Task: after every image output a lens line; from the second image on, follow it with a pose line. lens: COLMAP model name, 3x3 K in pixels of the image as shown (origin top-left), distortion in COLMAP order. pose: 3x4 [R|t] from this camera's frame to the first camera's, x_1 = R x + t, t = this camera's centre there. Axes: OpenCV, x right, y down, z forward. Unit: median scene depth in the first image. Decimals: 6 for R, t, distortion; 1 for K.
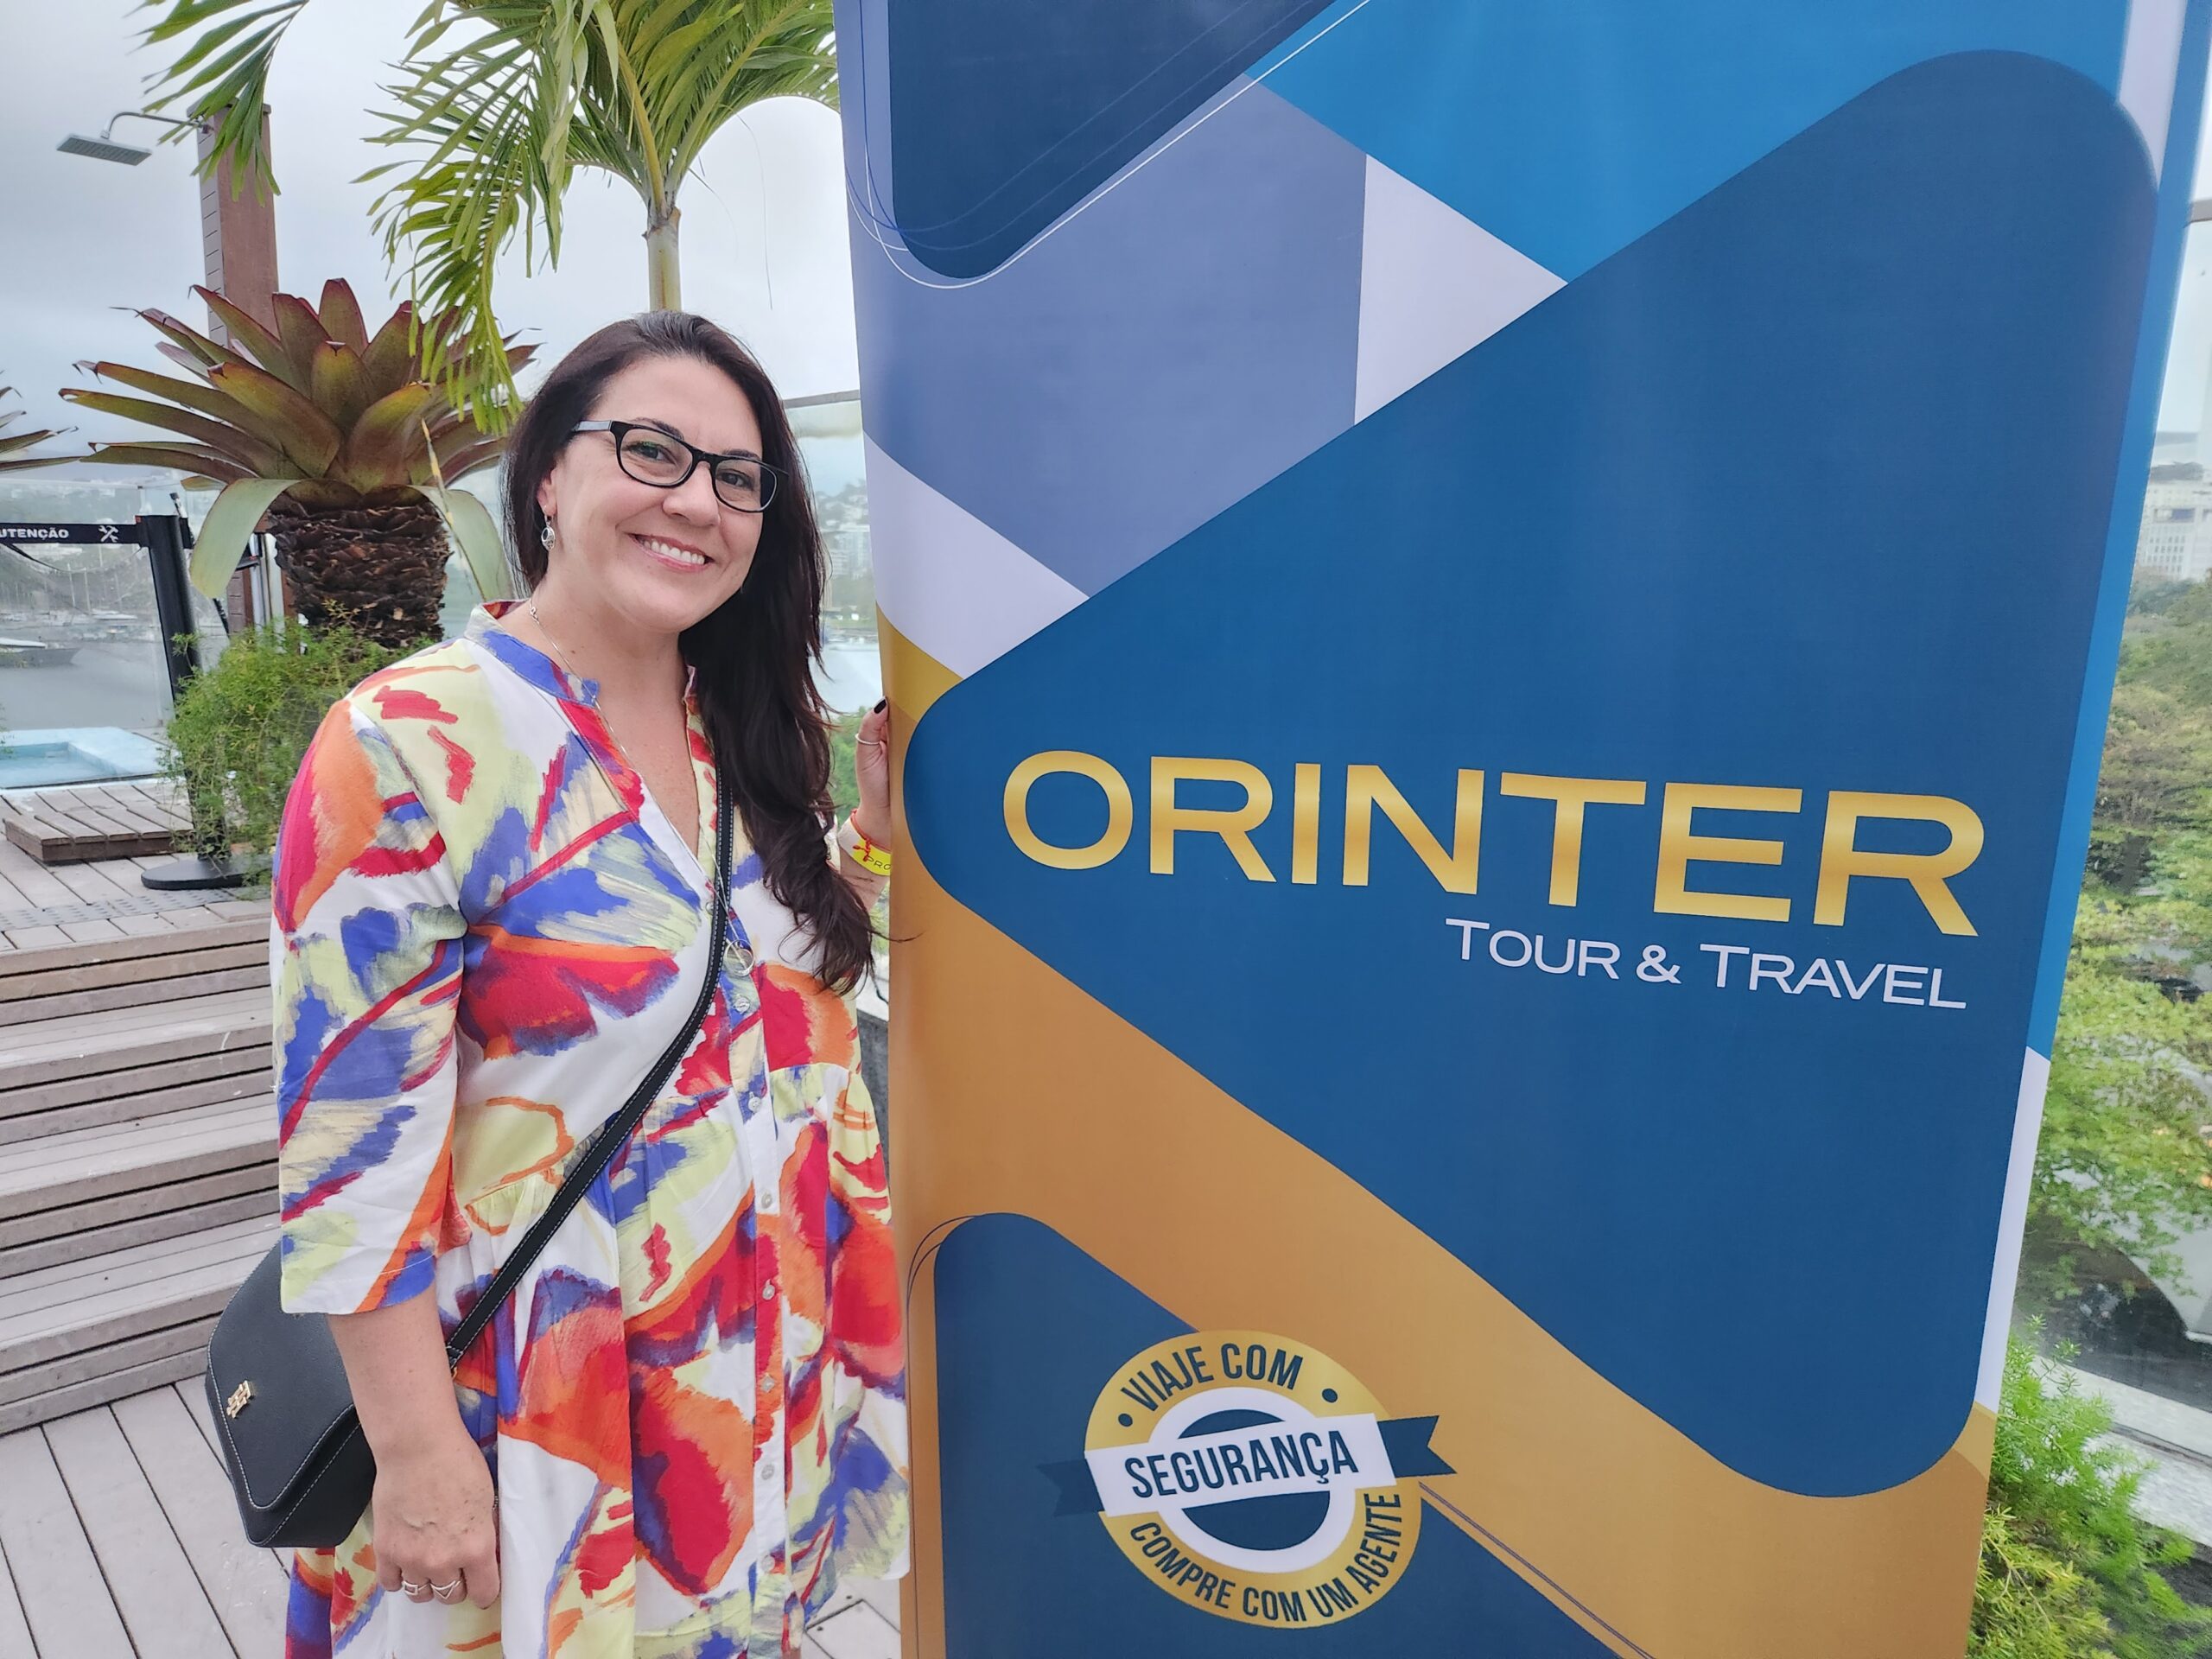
lens RADIAL K [[1462.4, 0, 1100.8], [0, 1462.4, 840.0], [0, 0, 1]] dist [0.070468, -0.069660]
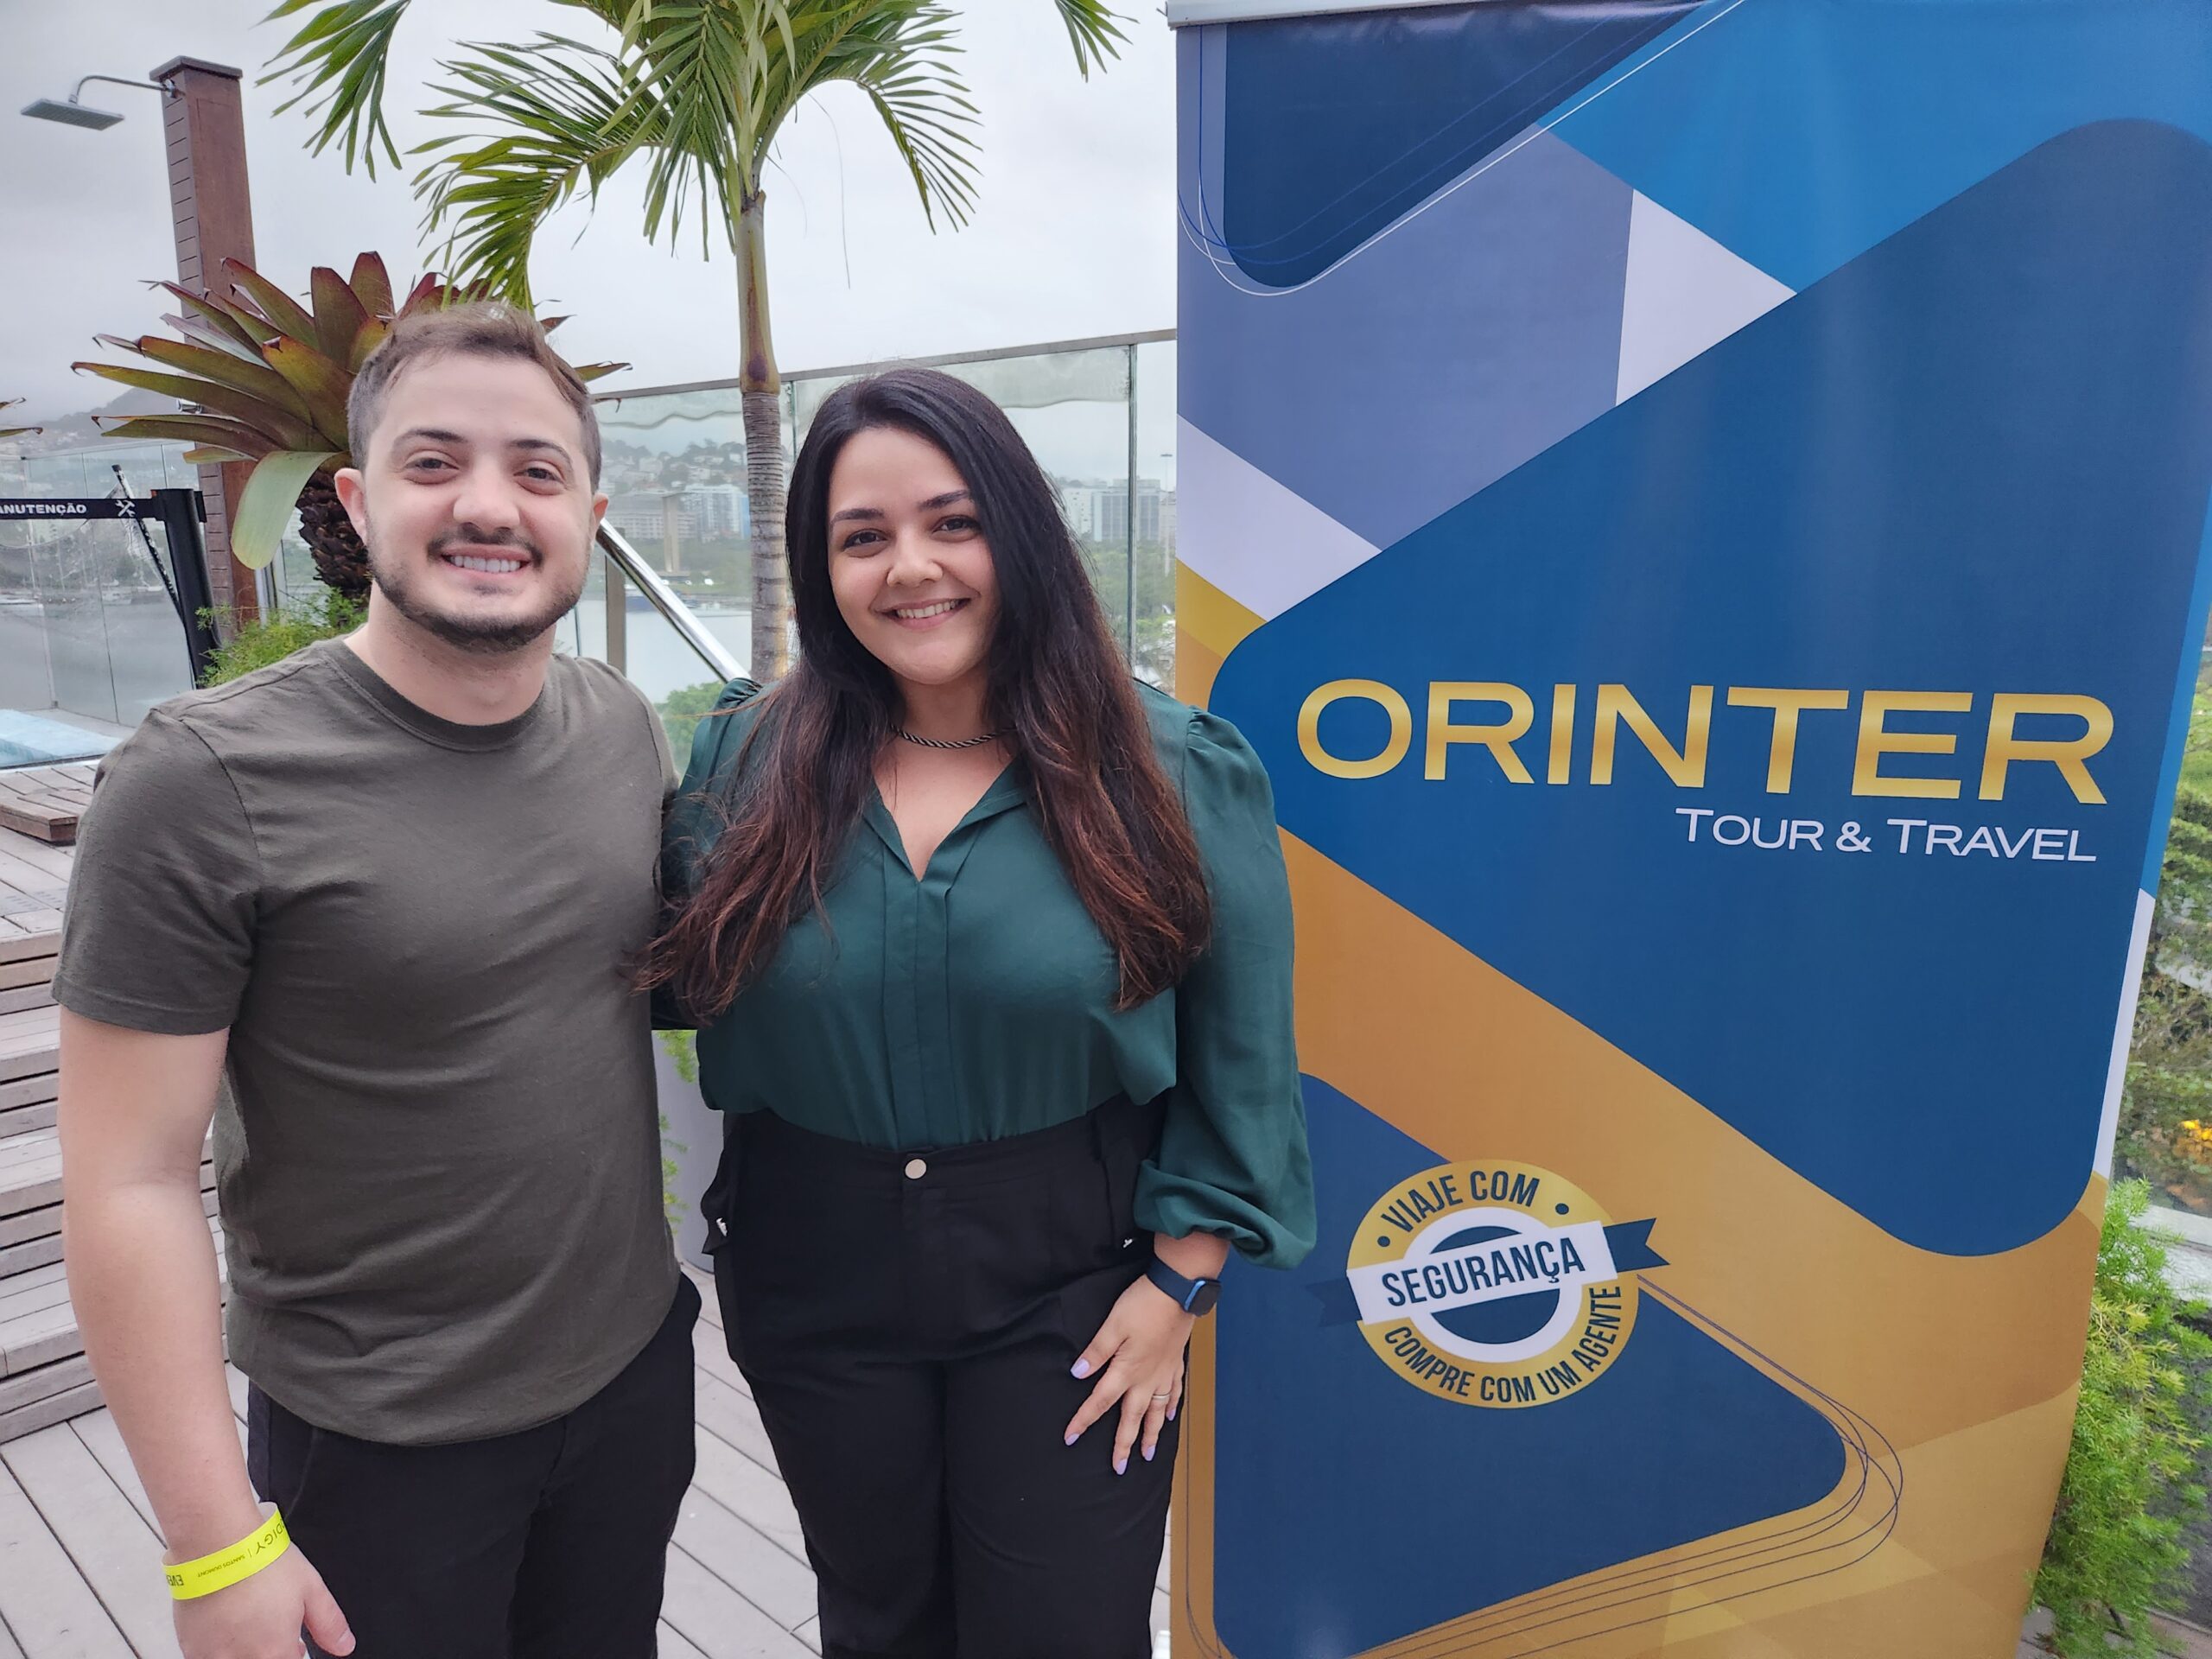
lens RADIAL K [[1504.3, 0, 1106.6], [0, 1504.3, 847.8], [0, 0, 1]] dist [0.079314, -0.079378]
pose [[0.996763, -0.024740, 0.076493, -0.305069], [0.023299, 0.999535, 0.019670, 0.045430], [-0.076944, -0.017824, 0.996876, -0.211353]]
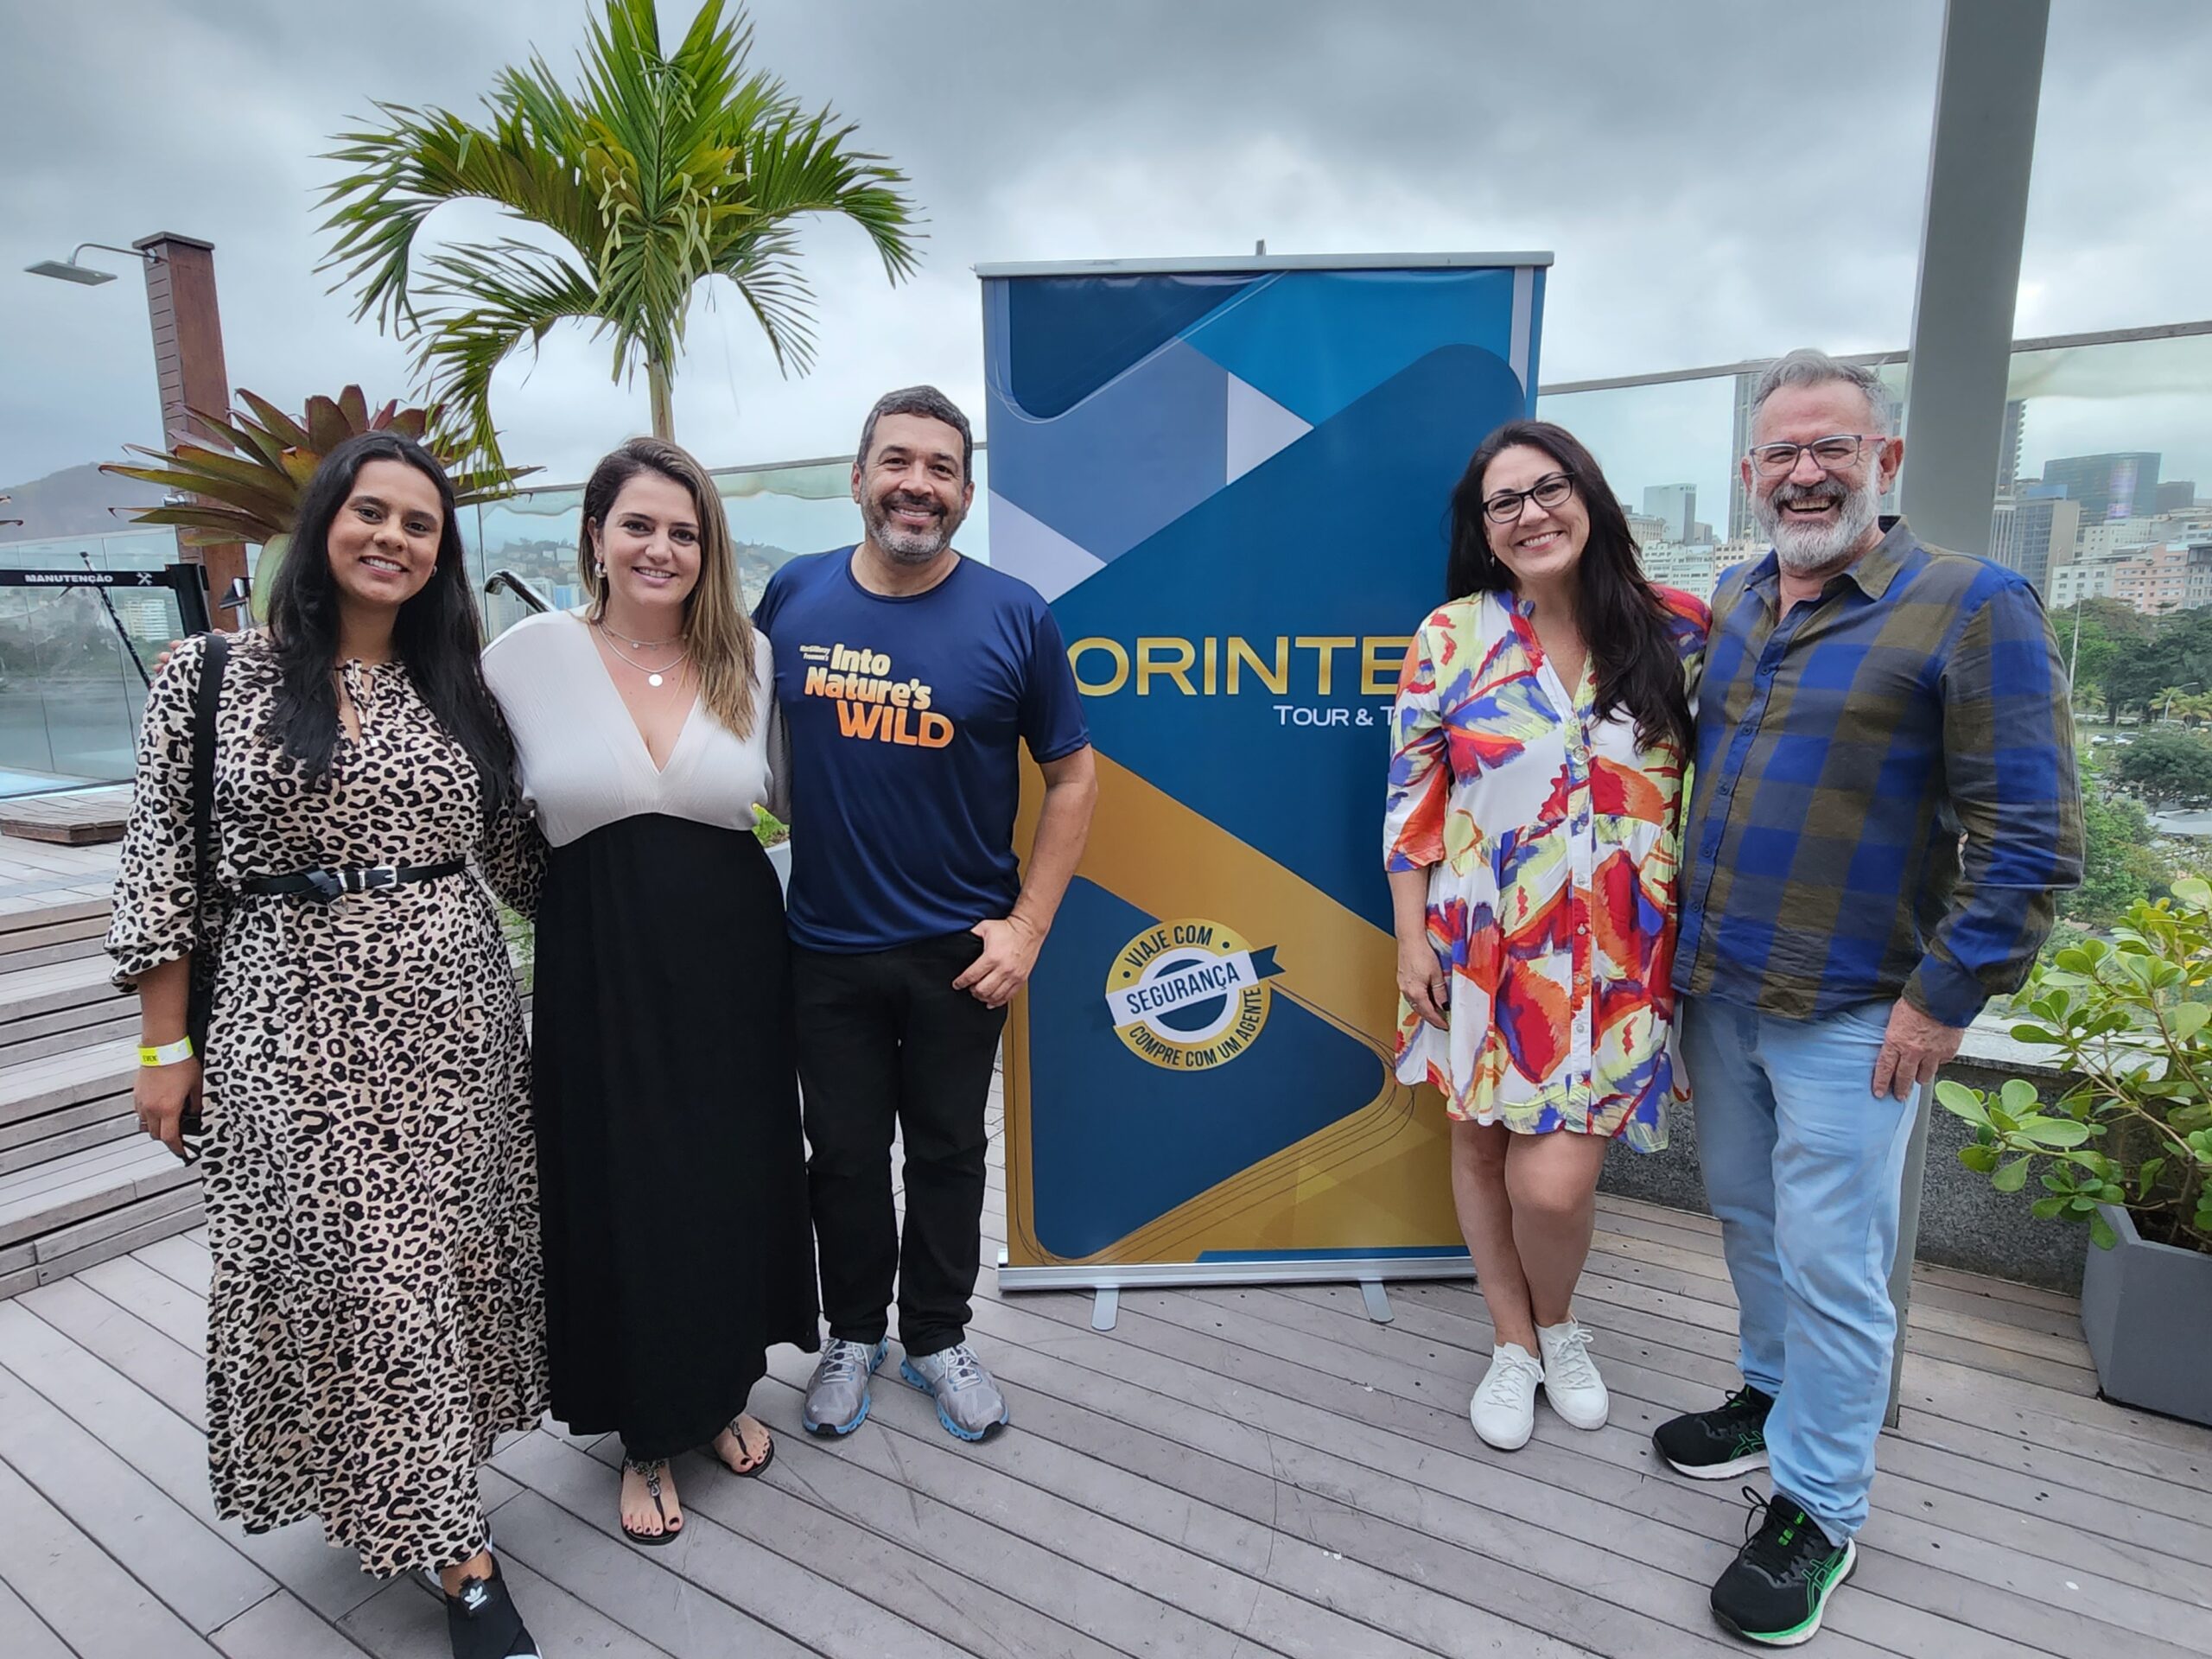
lens RADIAL K [[1261.7, 0, 1106.0], [0, 1261.7, 829.5], [0, 0, 1]] dist [-0.001544, 0.000936]
pose [[0.966844, -0.060235, 0.248162, -0.444723], [0.065633, 0.997752, -0.013530, 0.223577], [-0.246790, 0.029369, 0.968624, -0.702330]]
